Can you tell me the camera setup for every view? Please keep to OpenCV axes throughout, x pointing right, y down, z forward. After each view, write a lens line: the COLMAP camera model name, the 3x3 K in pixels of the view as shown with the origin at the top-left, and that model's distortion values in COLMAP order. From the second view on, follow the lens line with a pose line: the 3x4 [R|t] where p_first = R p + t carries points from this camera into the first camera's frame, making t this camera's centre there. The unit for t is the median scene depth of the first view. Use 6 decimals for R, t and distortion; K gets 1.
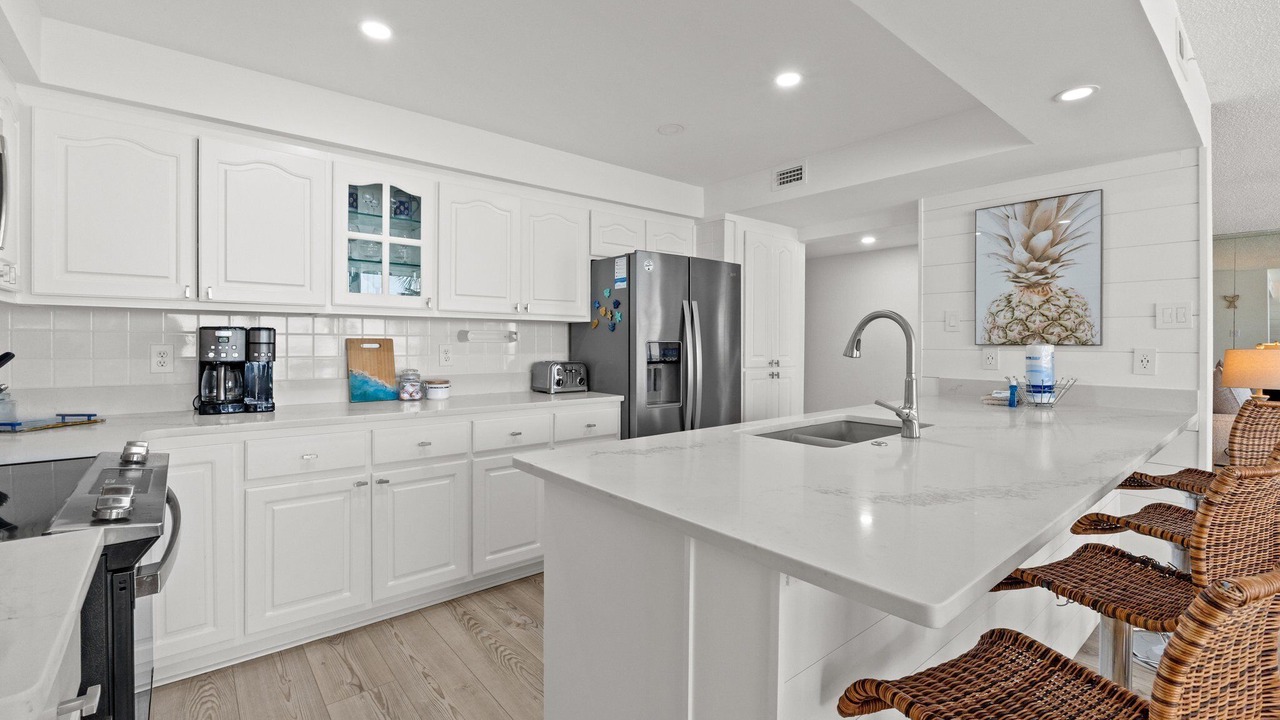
lens RADIAL K [[564.4, 0, 643.7], [0, 564.4, 351.1], [0, 0, 1]] dist [0.002617, -0.000726]
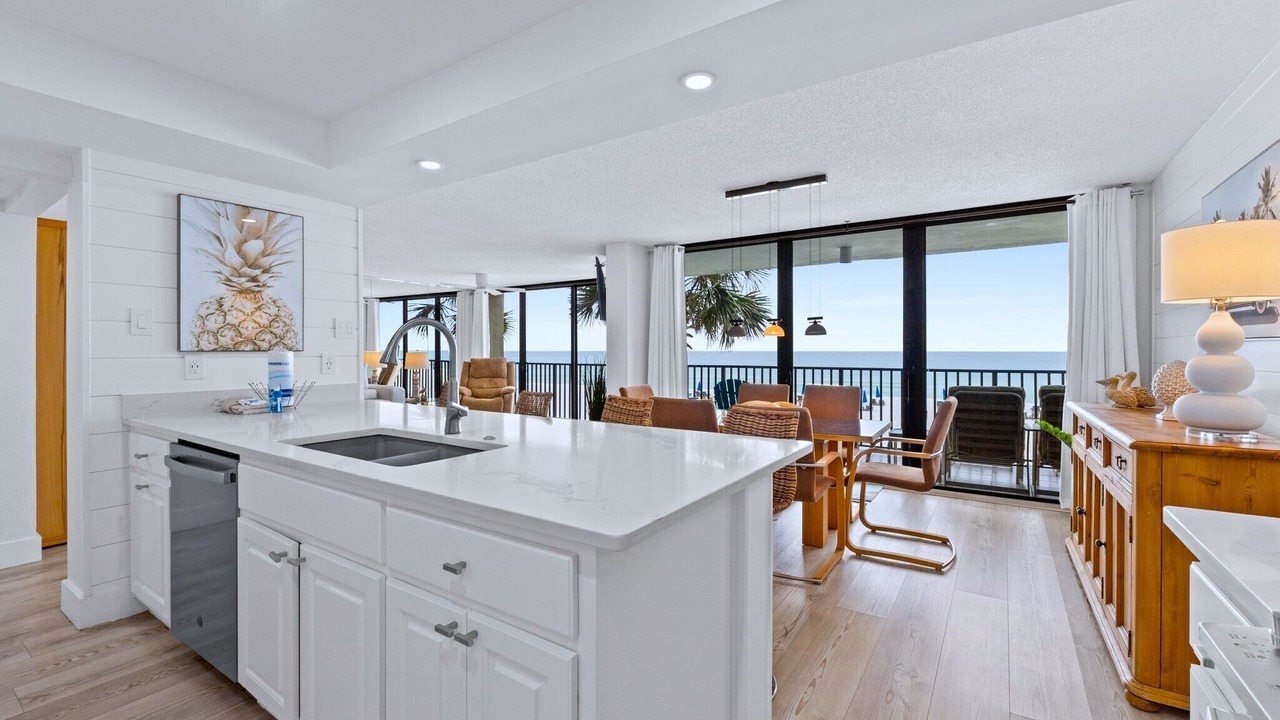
lens RADIAL K [[564.4, 0, 638.6], [0, 564.4, 352.8], [0, 0, 1]] dist [0.002617, -0.000726]
pose [[-0.264647, -0.011834, 0.964273, -0.455384], [0.009562, 0.999843, 0.014894, -0.016270], [-0.964298, 0.013162, -0.264492, 0.598197]]
